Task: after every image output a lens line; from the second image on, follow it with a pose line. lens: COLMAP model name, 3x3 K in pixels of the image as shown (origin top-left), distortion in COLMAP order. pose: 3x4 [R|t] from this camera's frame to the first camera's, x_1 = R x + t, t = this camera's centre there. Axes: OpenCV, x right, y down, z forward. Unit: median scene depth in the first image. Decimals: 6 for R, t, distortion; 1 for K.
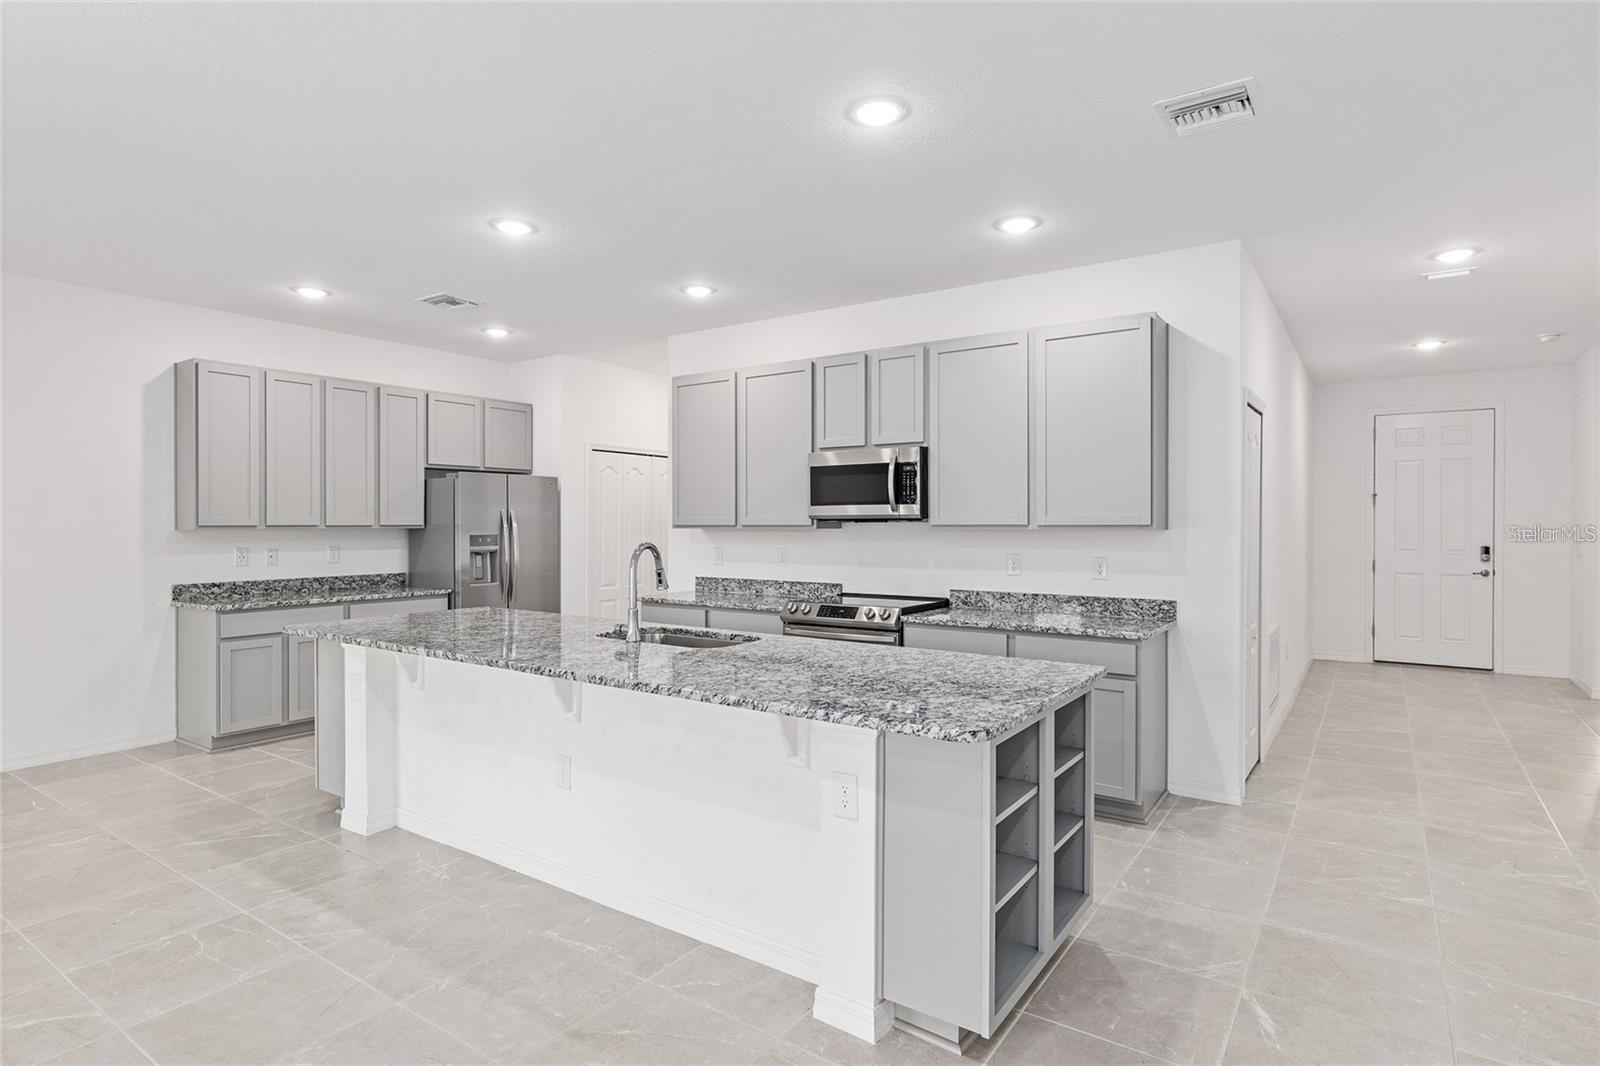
lens RADIAL K [[845.2, 0, 814.6], [0, 845.2, 530.1], [0, 0, 1]] dist [0.005351, 0.000139]
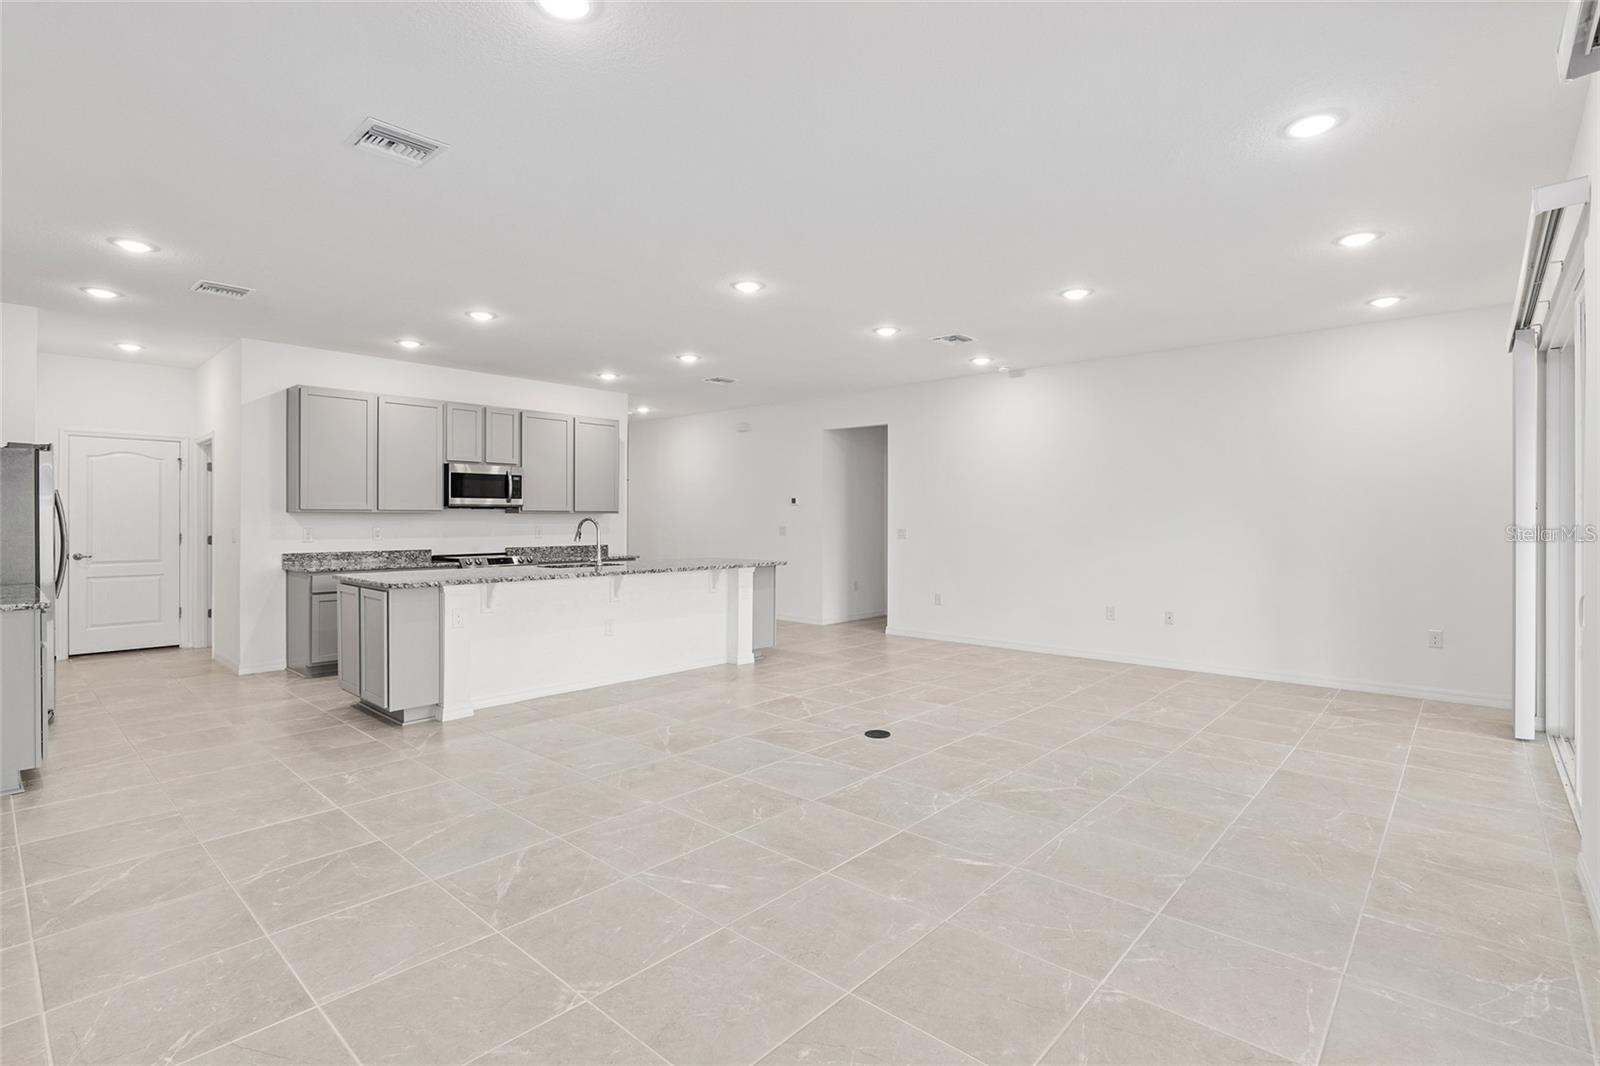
lens RADIAL K [[746.5, 0, 801.2], [0, 746.5, 528.0], [0, 0, 1]] dist [-0.016912, 0.002723]
pose [[0.133770, -0.014182, 0.990911, -1.265248], [0.007771, 0.999882, 0.013261, 0.013392], [-0.990982, 0.005926, 0.133864, 0.183522]]
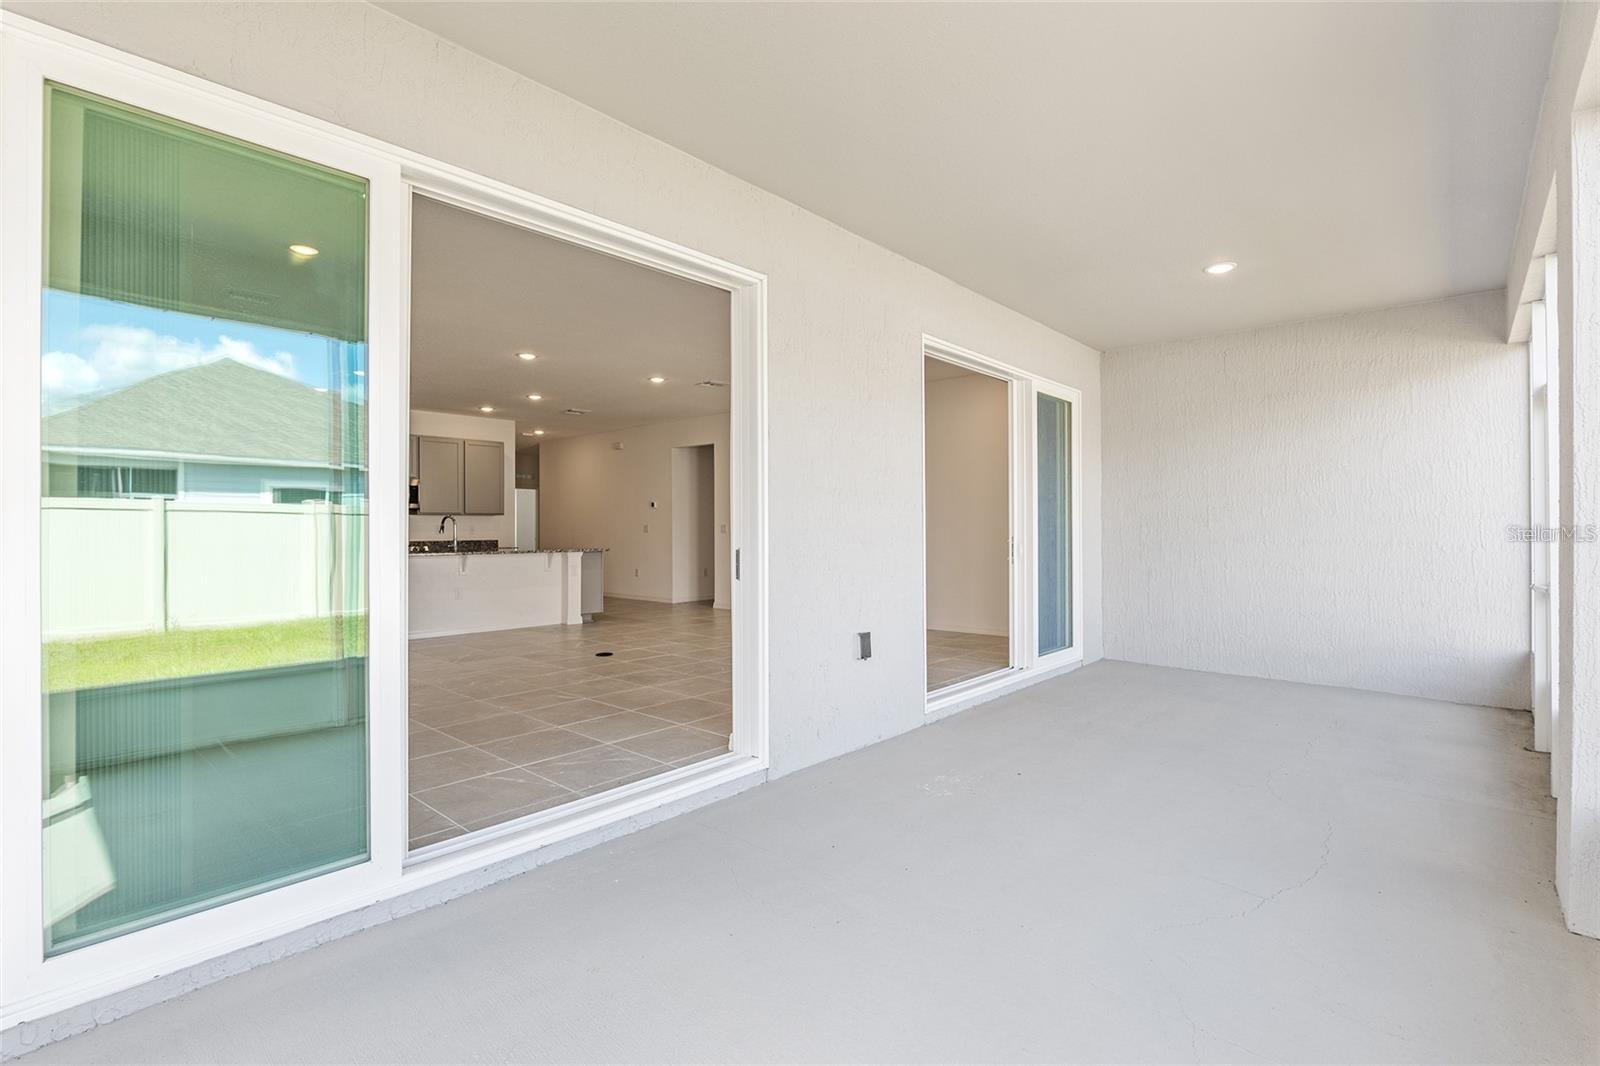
lens RADIAL K [[746.5, 0, 784.8], [0, 746.5, 523.2], [0, 0, 1]] dist [-0.016912, 0.002723]
pose [[0.149542, 0.006276, 0.988735, -1.640466], [0.016691, 0.999821, -0.008871, 0.054862], [-0.988615, 0.017829, 0.149410, -0.296214]]
